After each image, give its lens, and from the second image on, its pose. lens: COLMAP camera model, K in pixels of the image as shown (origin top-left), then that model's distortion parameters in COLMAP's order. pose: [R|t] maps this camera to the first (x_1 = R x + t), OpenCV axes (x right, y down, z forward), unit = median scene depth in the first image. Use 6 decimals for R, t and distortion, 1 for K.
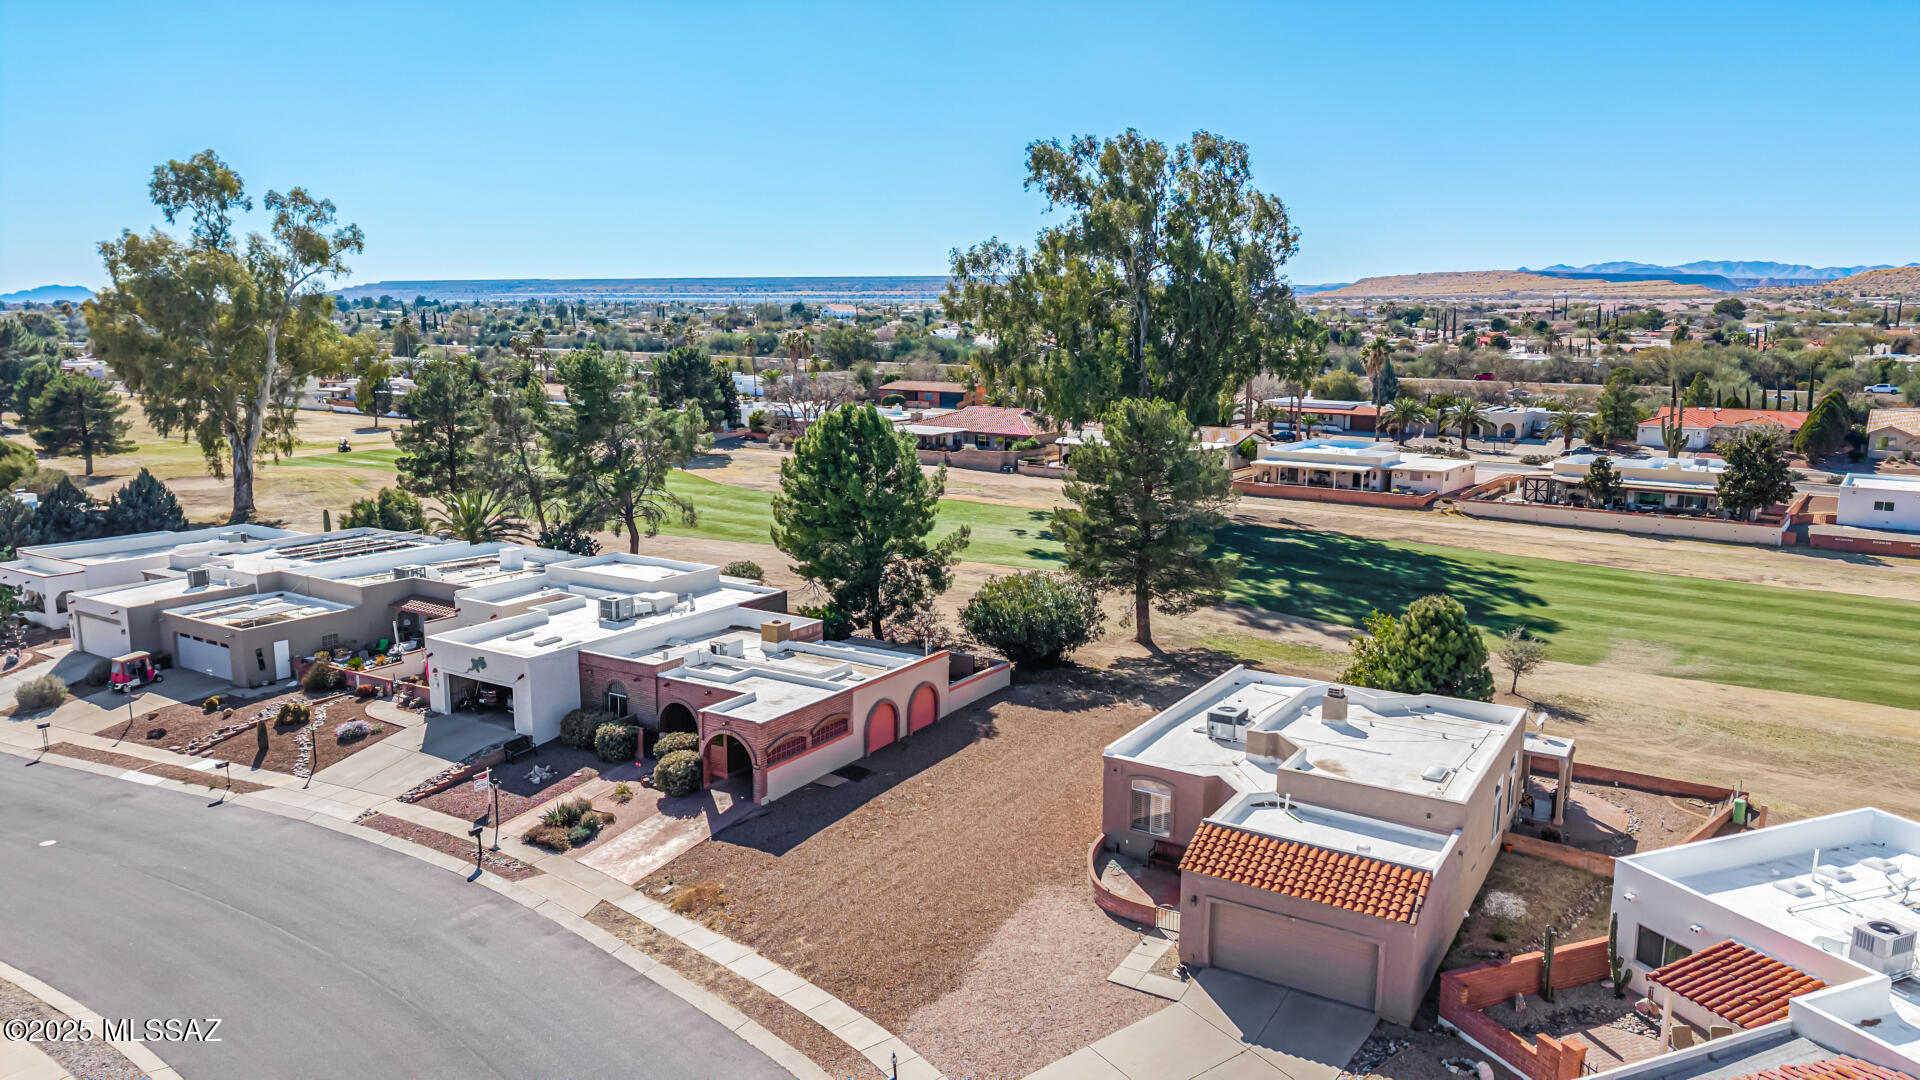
lens RADIAL K [[1275.3, 0, 956.7], [0, 1275.3, 550.1], [0, 0, 1]] dist [0.042668, -0.045081]
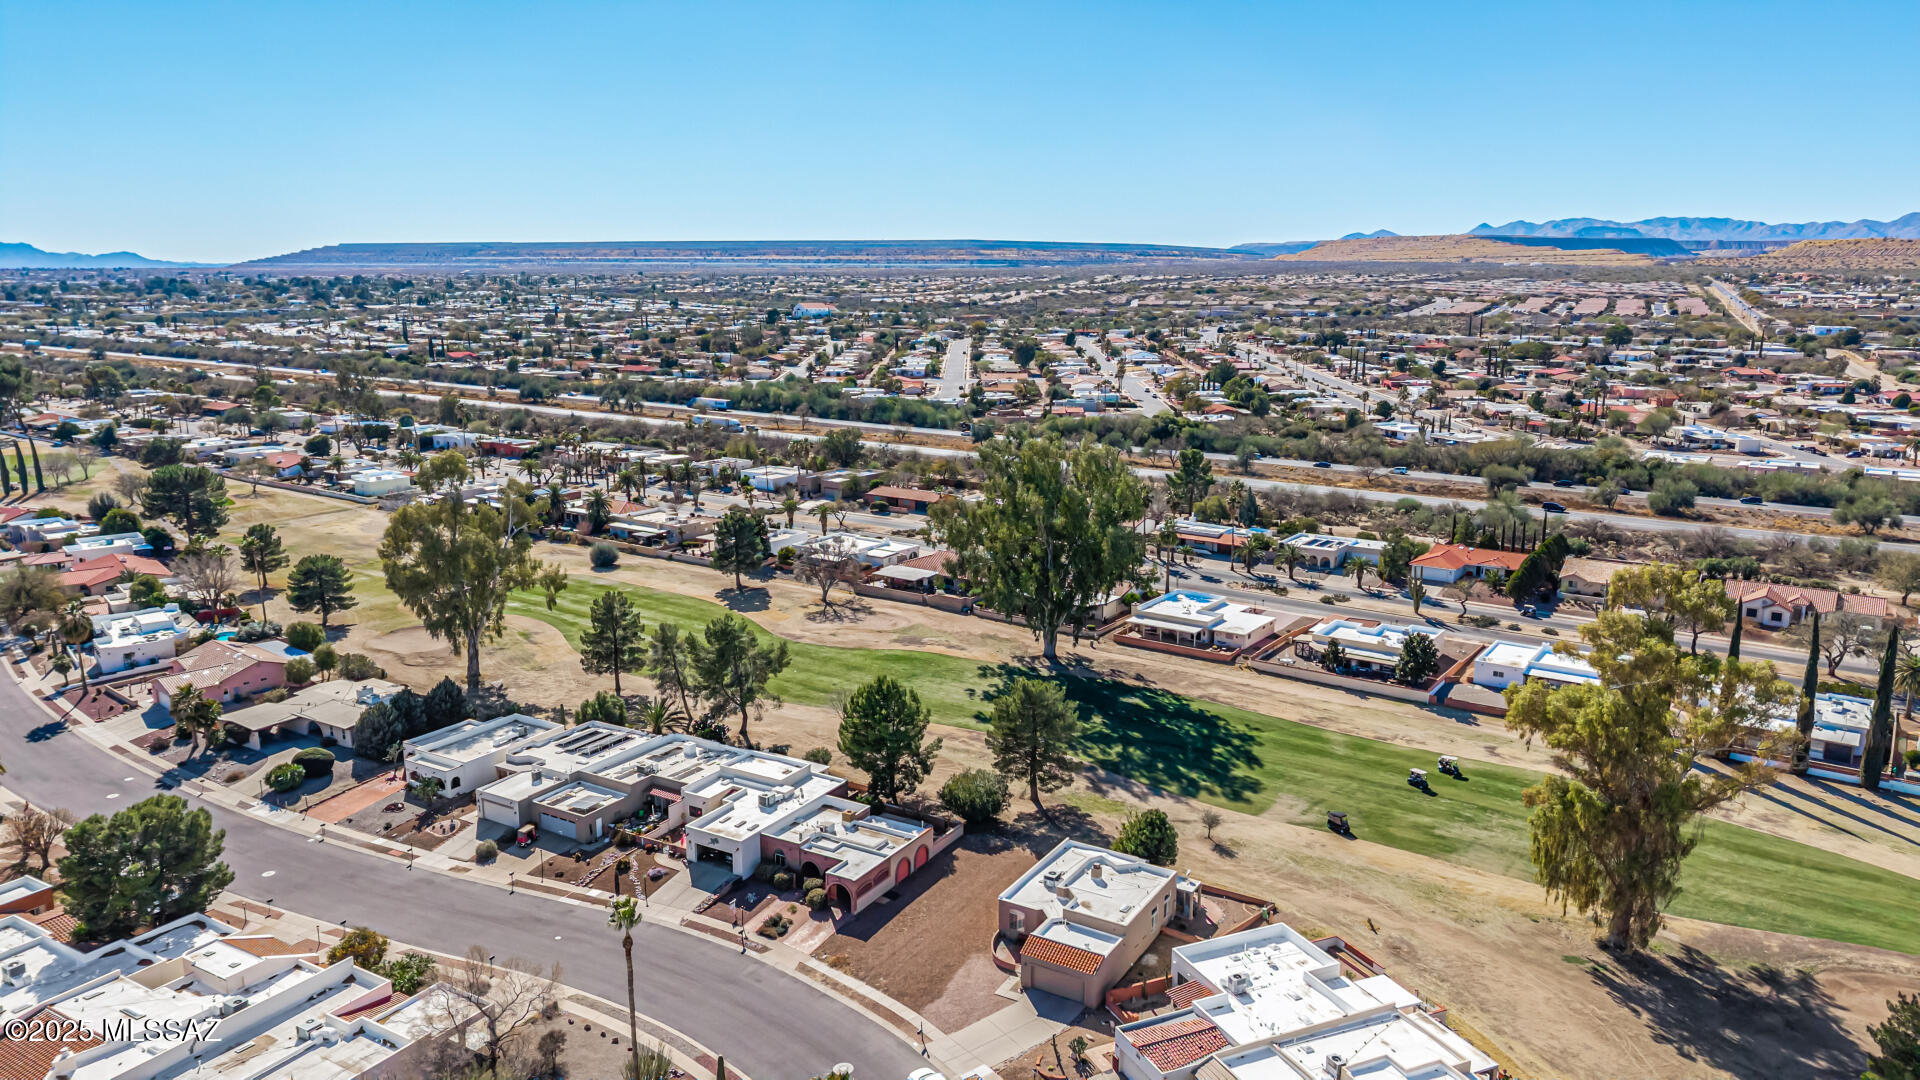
lens RADIAL K [[1275.3, 0, 956.7], [0, 1275.3, 550.1], [0, 0, 1]] dist [0.042668, -0.045081]
pose [[0.999643, -0.007435, 0.025653, -0.020309], [0.006564, 0.999405, 0.033856, -0.499807], [-0.025889, -0.033676, 0.999097, -1.209012]]
